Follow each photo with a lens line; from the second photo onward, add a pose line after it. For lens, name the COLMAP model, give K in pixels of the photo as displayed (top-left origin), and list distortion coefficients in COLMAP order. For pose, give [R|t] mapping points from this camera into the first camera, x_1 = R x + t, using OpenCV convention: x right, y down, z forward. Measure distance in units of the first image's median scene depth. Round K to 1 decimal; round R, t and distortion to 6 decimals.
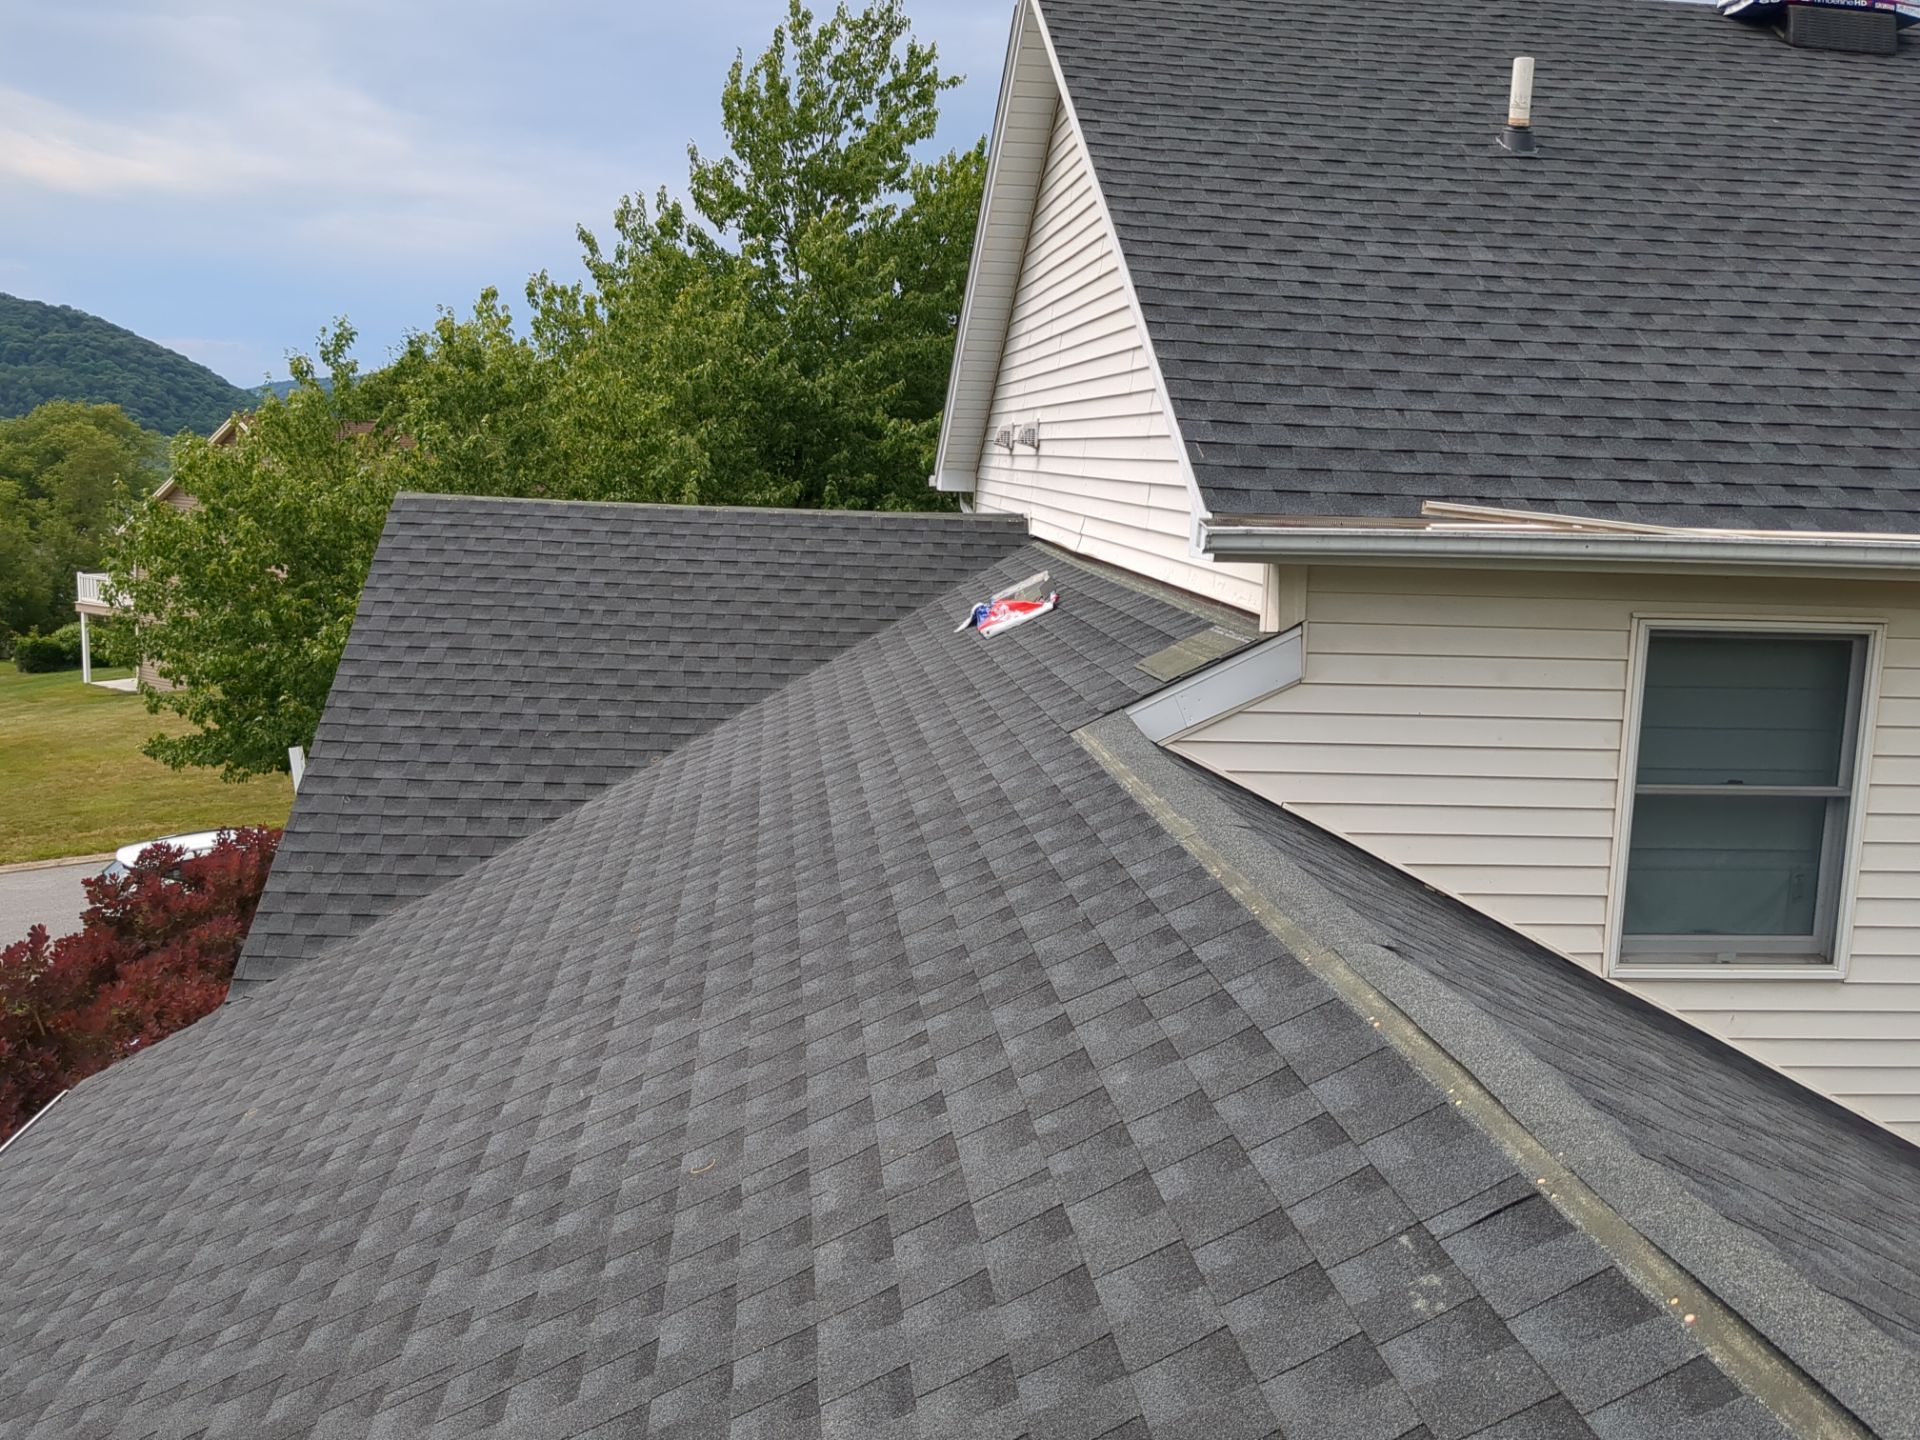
lens RADIAL K [[1742.1, 0, 954.7], [0, 1742.1, 719.4], [0, 0, 1]] dist [0.057954, -0.071174]
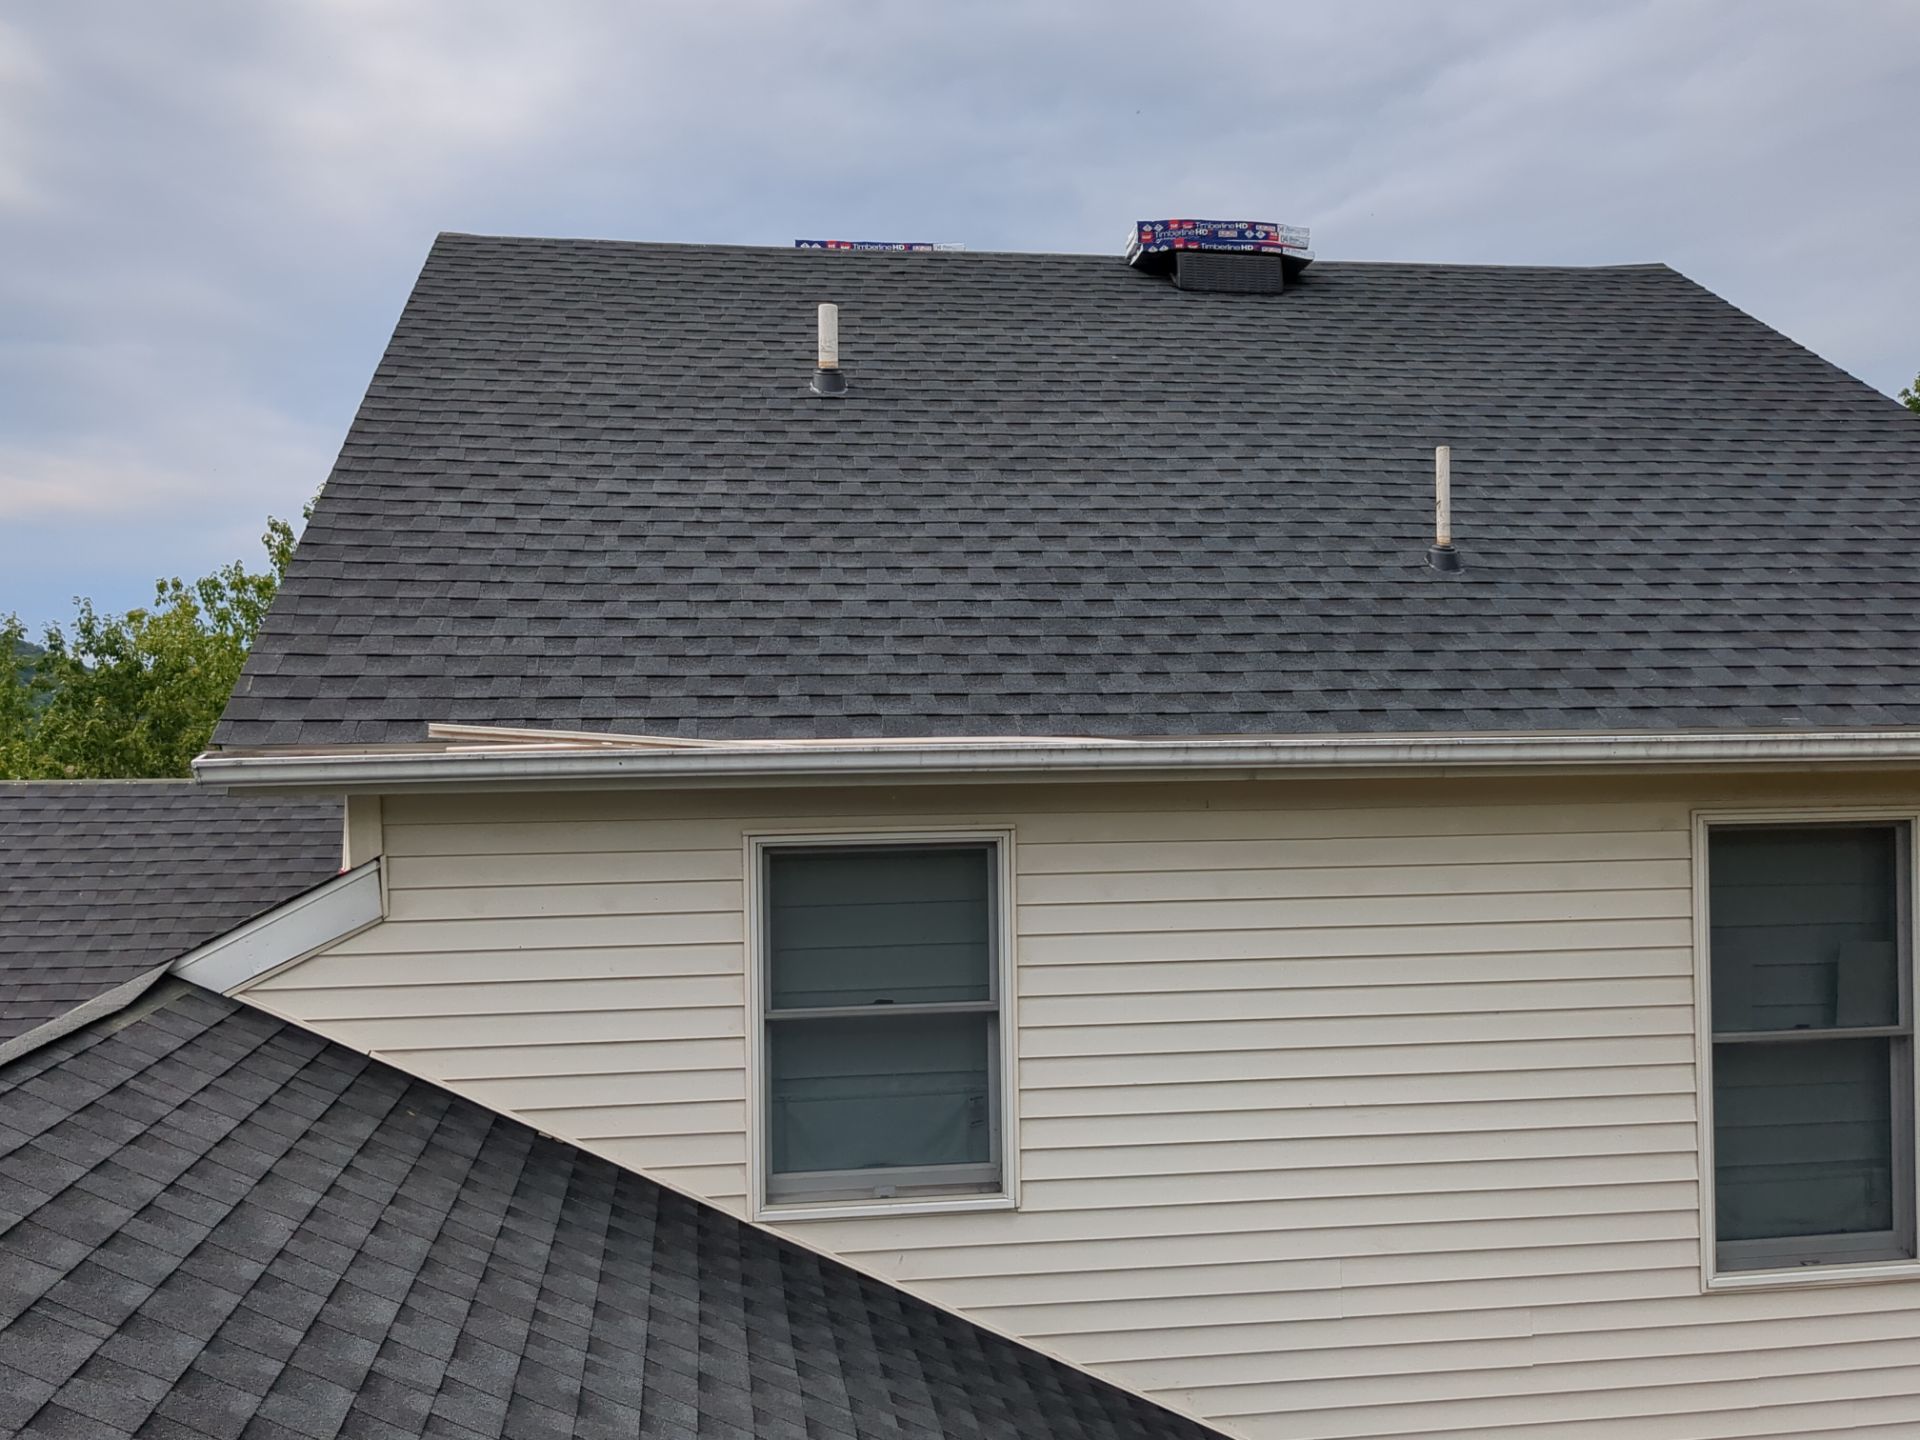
lens RADIAL K [[1742.1, 0, 959.9], [0, 1742.1, 708.7], [0, 0, 1]] dist [0.057954, -0.071174]
pose [[0.998378, -0.048001, 0.030627, 0.465529], [0.052286, 0.985838, -0.159344, 0.031937], [-0.022545, 0.160687, 0.986748, 0.032145]]
